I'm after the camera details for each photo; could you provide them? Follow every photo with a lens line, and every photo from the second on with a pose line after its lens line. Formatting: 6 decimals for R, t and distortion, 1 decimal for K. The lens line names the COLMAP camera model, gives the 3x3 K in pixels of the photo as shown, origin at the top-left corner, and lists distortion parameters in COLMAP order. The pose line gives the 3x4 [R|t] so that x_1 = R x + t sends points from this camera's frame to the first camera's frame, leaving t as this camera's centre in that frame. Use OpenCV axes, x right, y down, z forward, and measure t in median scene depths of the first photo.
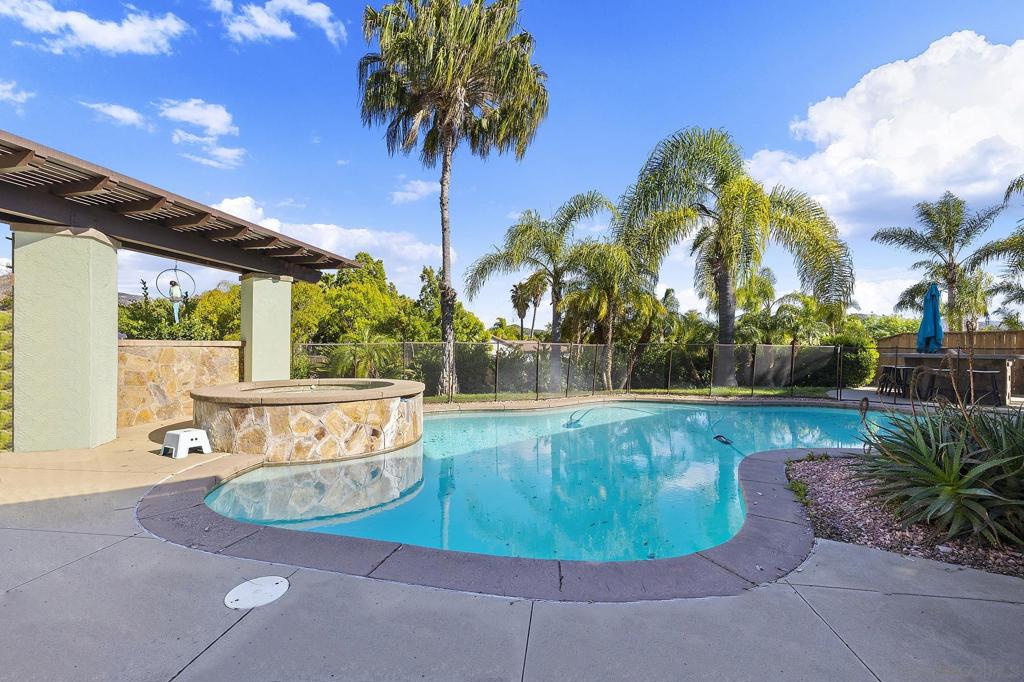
lens RADIAL K [[435.5, 0, 509.6], [0, 435.5, 344.4], [0, 0, 1]] dist [0.001577, 0.000789]
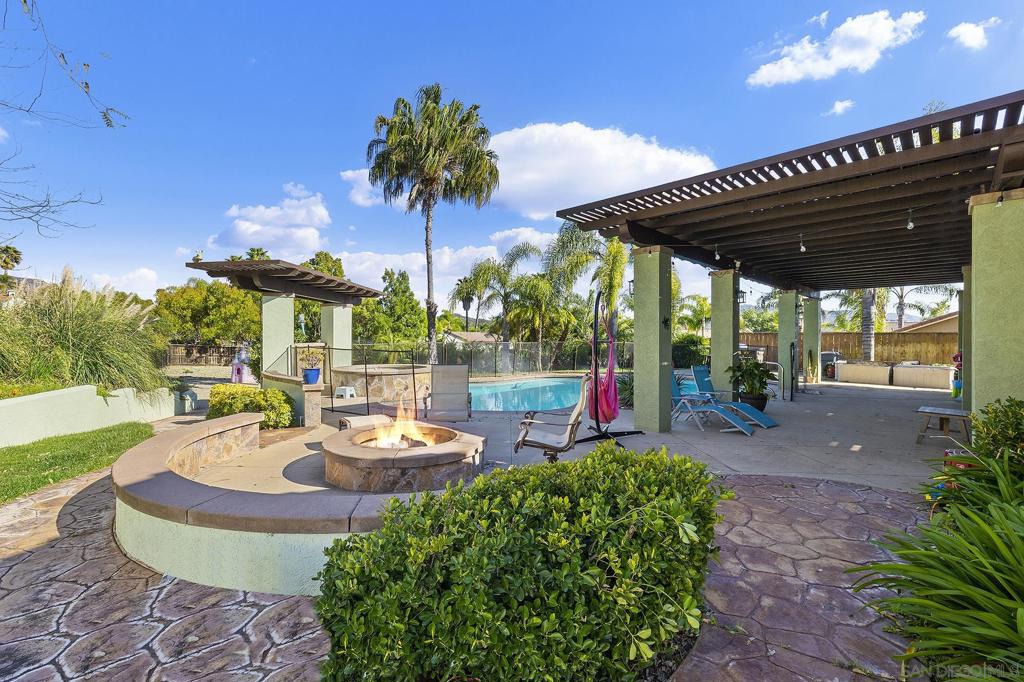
lens RADIAL K [[435.5, 0, 507.5], [0, 435.5, 333.7], [0, 0, 1]] dist [0.001577, 0.000789]
pose [[0.991594, -0.001486, 0.129382, -0.084175], [0.001355, 0.999998, 0.001100, -0.029856], [-0.129384, -0.000916, 0.991594, -0.518515]]
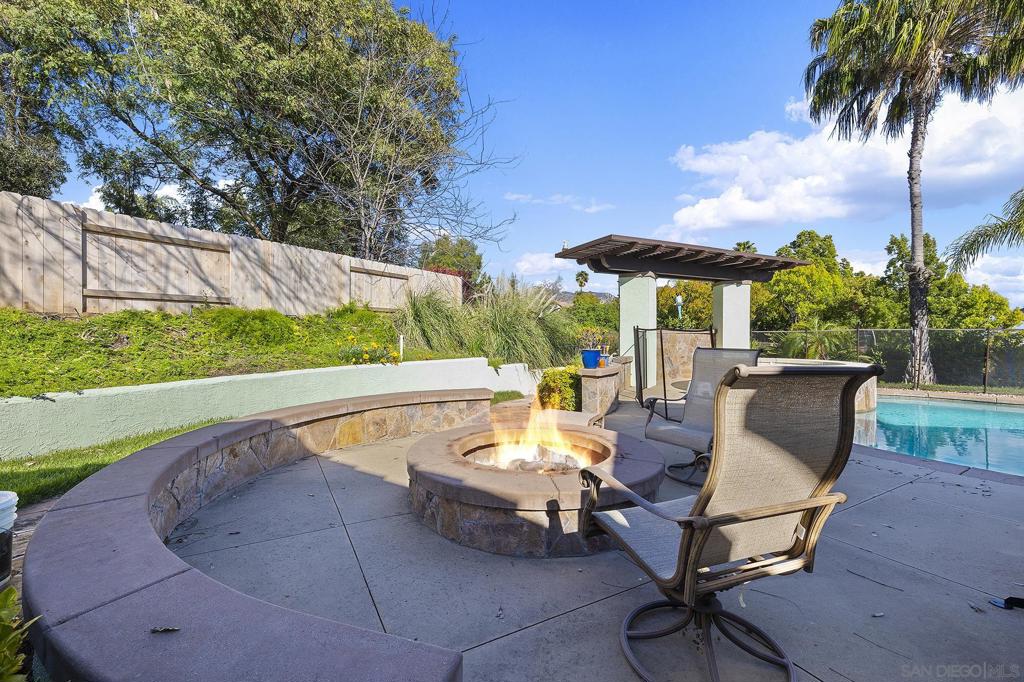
lens RADIAL K [[435.5, 0, 505.5], [0, 435.5, 332.7], [0, 0, 1]] dist [0.001577, 0.000789]
pose [[0.601549, -0.001868, -0.798834, 0.073349], [0.005977, 0.999980, 0.002163, -0.003343], [0.798814, -0.006076, 0.601548, -0.265924]]
